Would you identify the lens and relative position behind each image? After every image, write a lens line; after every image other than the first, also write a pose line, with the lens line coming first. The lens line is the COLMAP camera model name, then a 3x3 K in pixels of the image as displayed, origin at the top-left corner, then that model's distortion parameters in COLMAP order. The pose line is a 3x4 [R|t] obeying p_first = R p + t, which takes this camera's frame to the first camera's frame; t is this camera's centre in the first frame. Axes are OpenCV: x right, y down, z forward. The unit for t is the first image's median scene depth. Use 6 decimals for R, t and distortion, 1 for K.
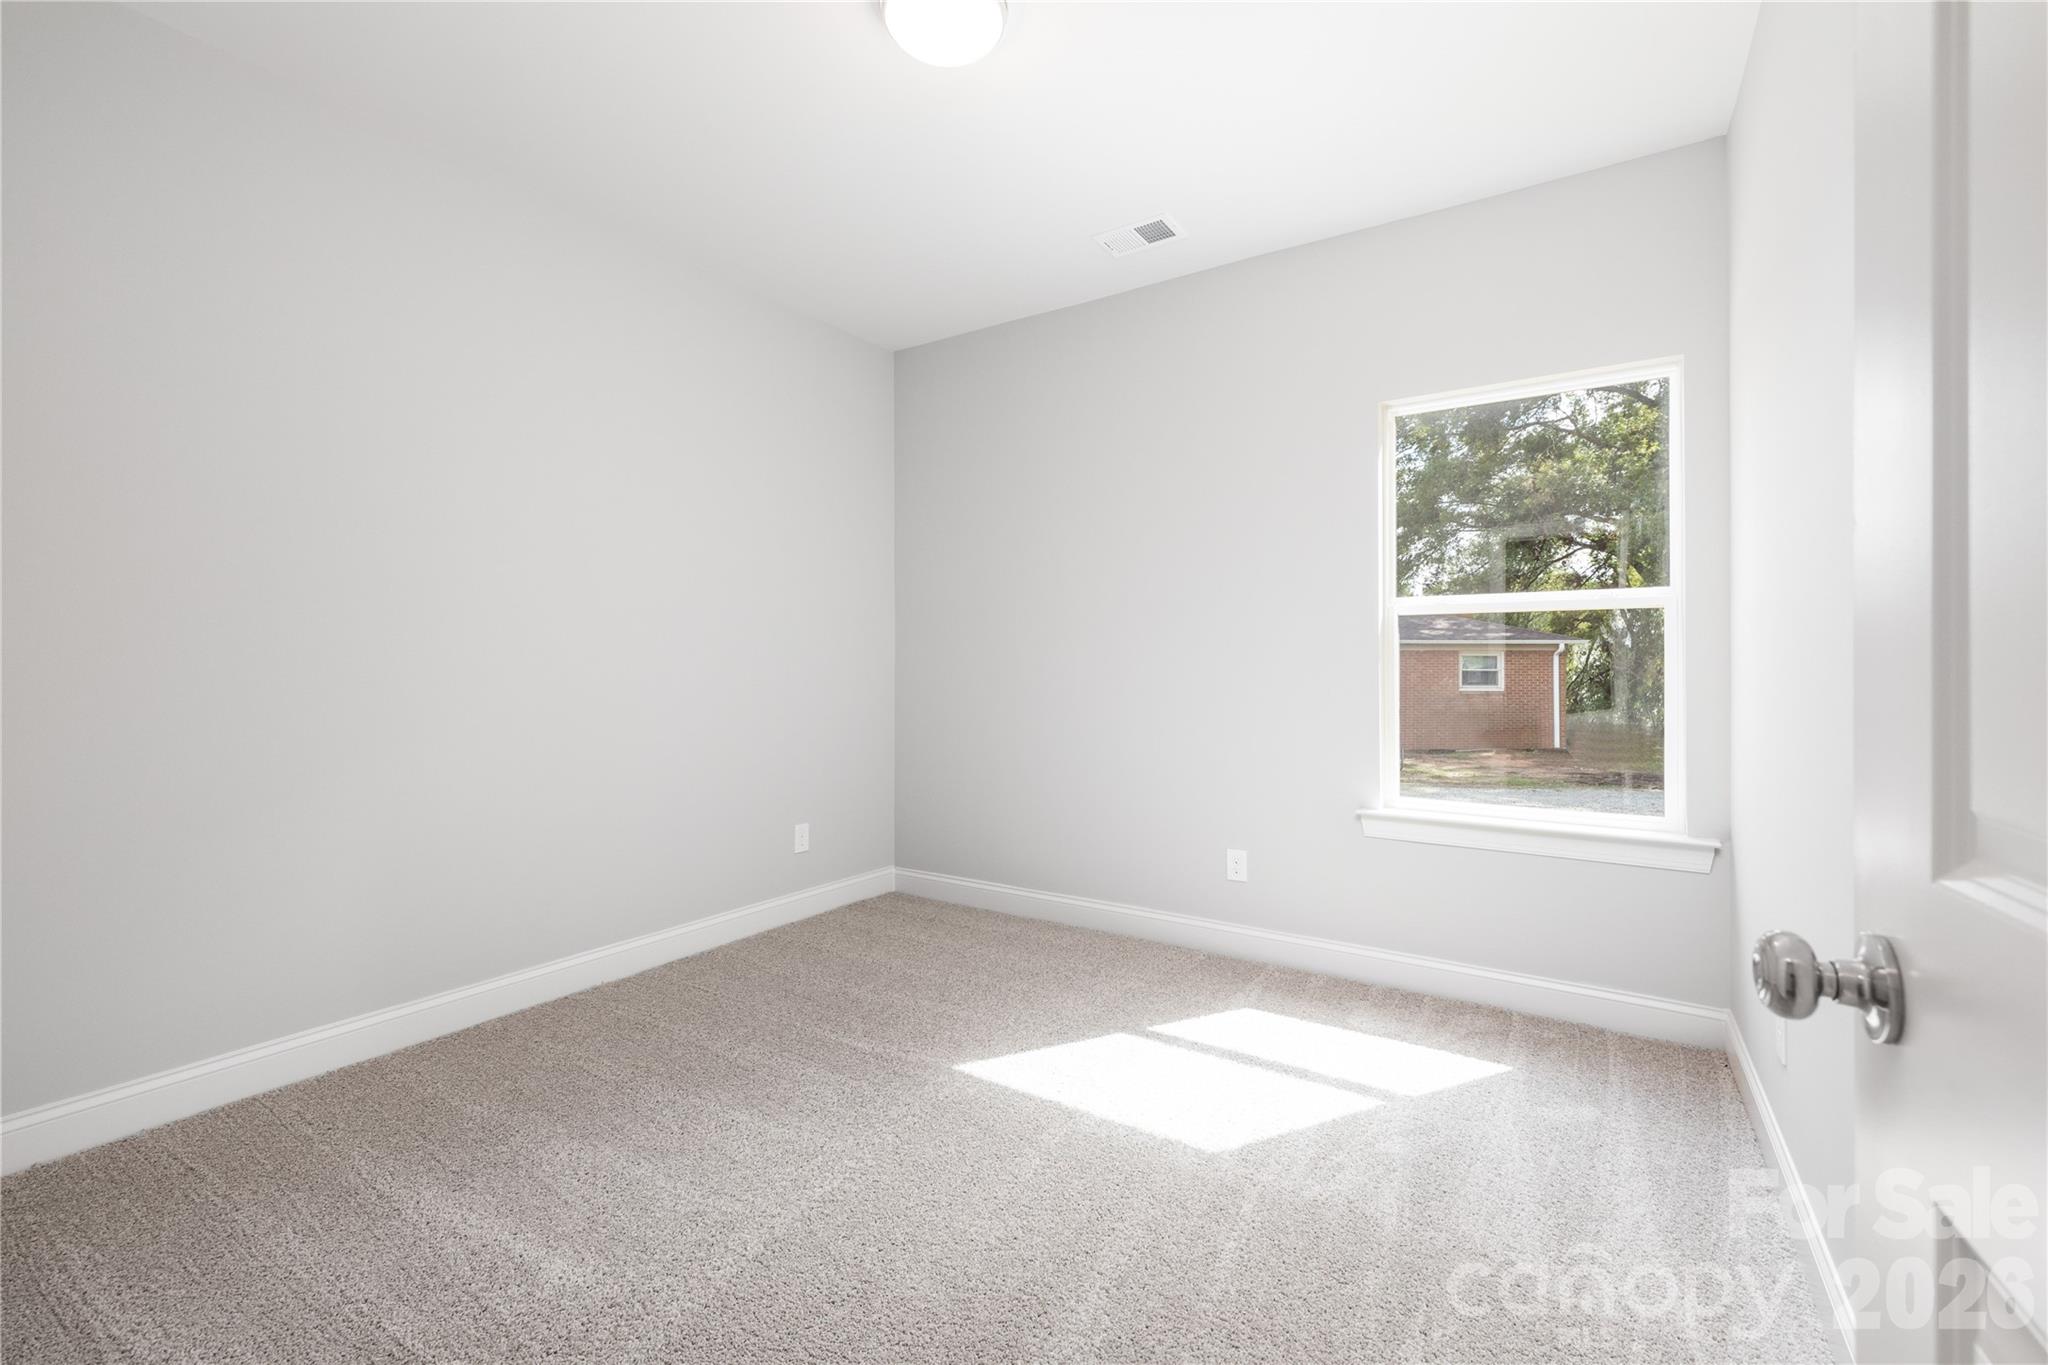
lens RADIAL K [[840.0, 0, 1019.5], [0, 840.0, 681.2], [0, 0, 1]] dist [-0.018438, 0.000009]
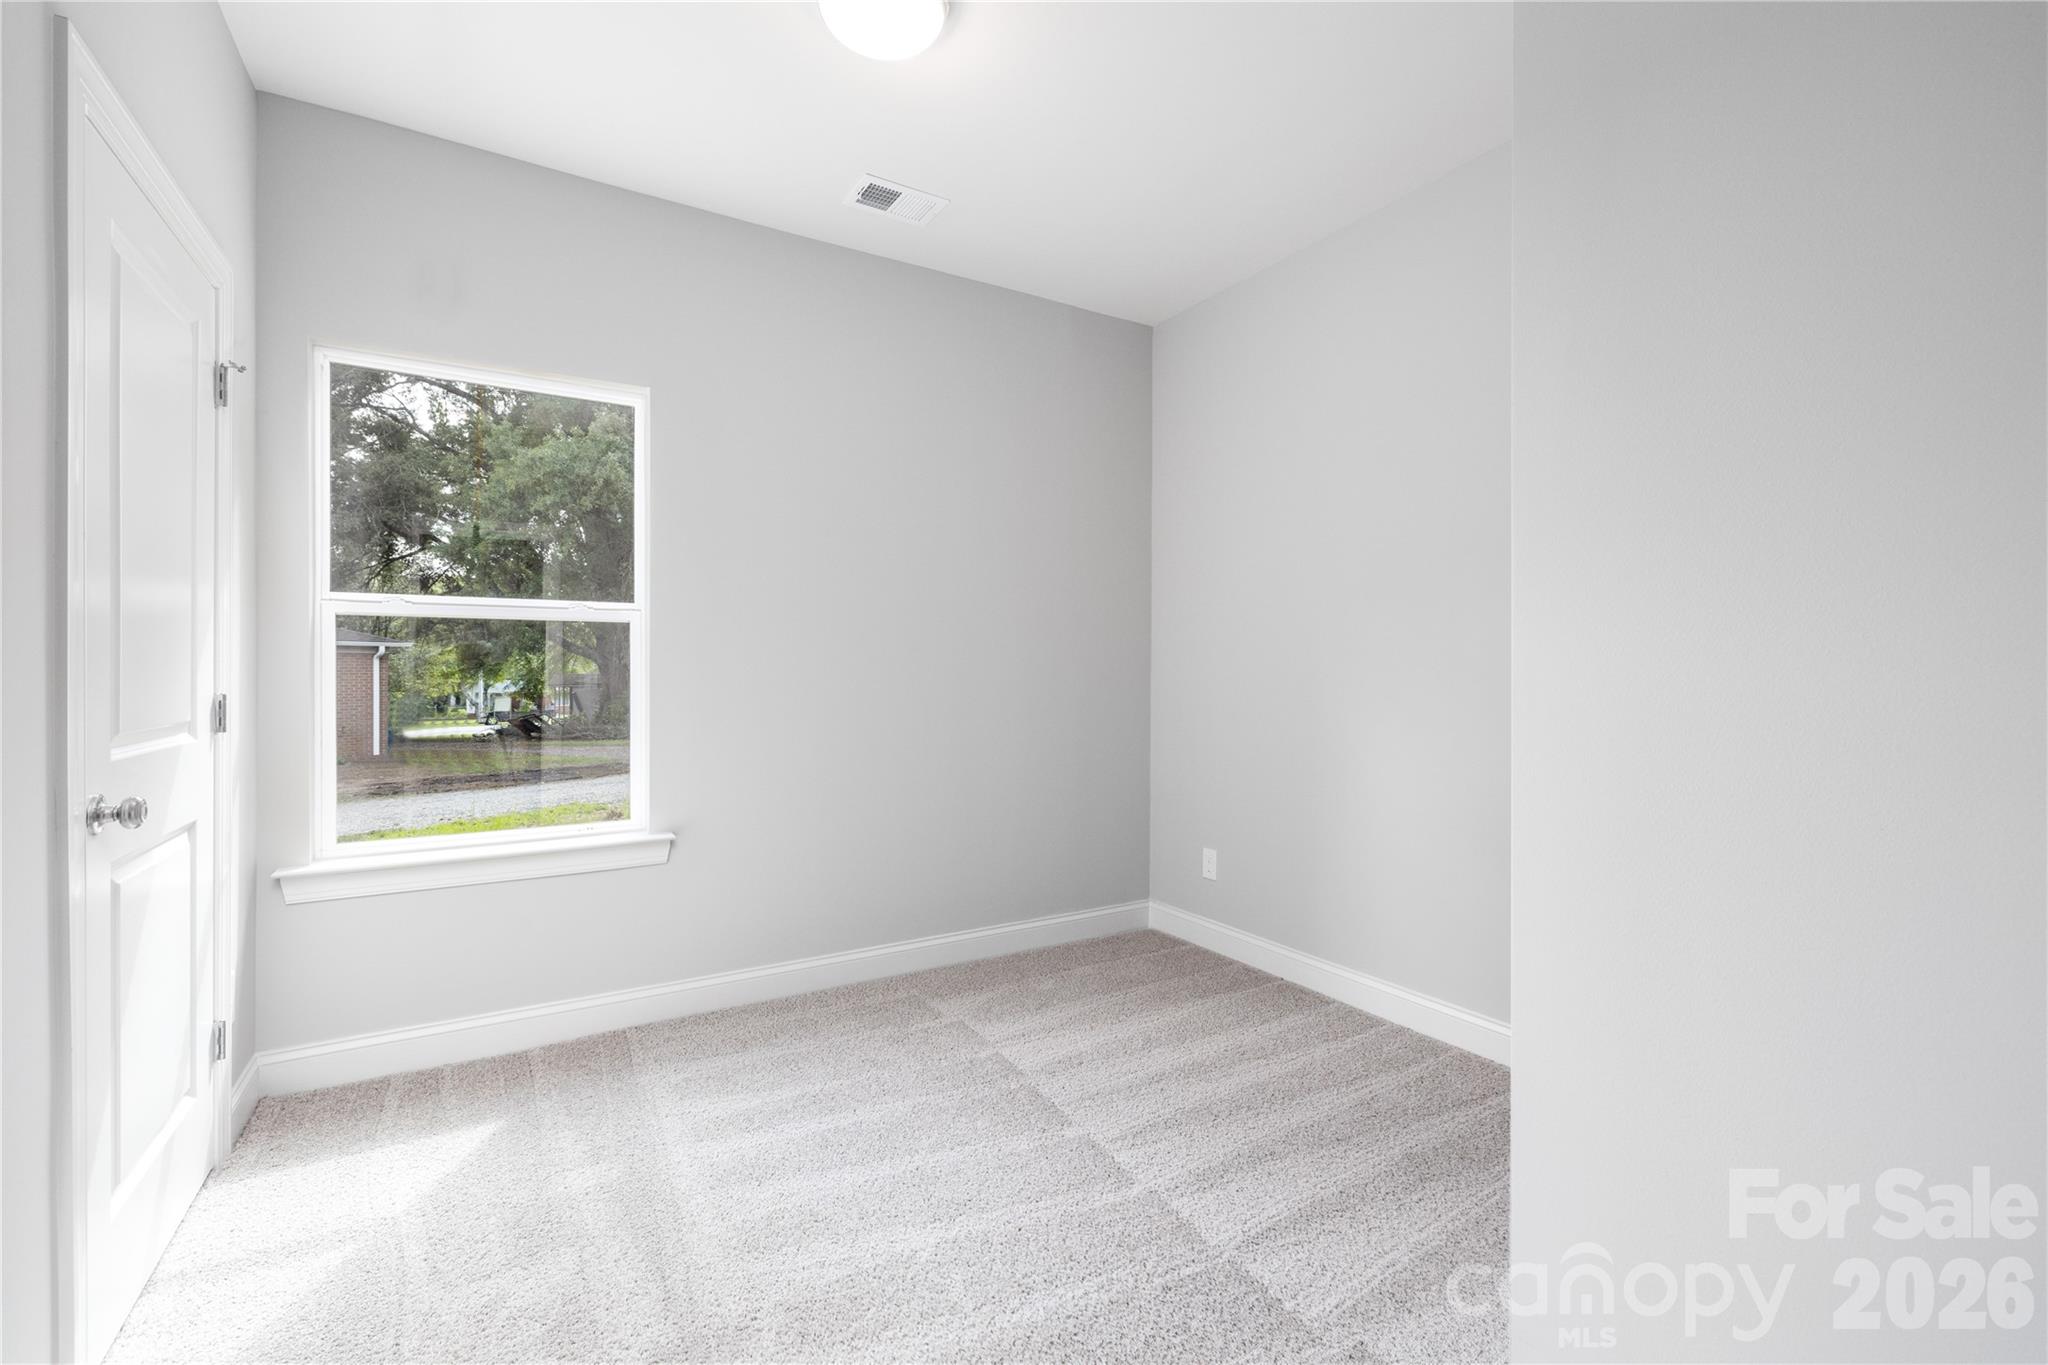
lens RADIAL K [[840.0, 0, 1014.4], [0, 840.0, 688.9], [0, 0, 1]] dist [-0.018438, 0.000009]
pose [[0.331054, -0.009299, 0.943566, -0.059058], [0.004657, 0.999955, 0.008221, -0.008276], [-0.943600, 0.001672, 0.331082, 0.159828]]
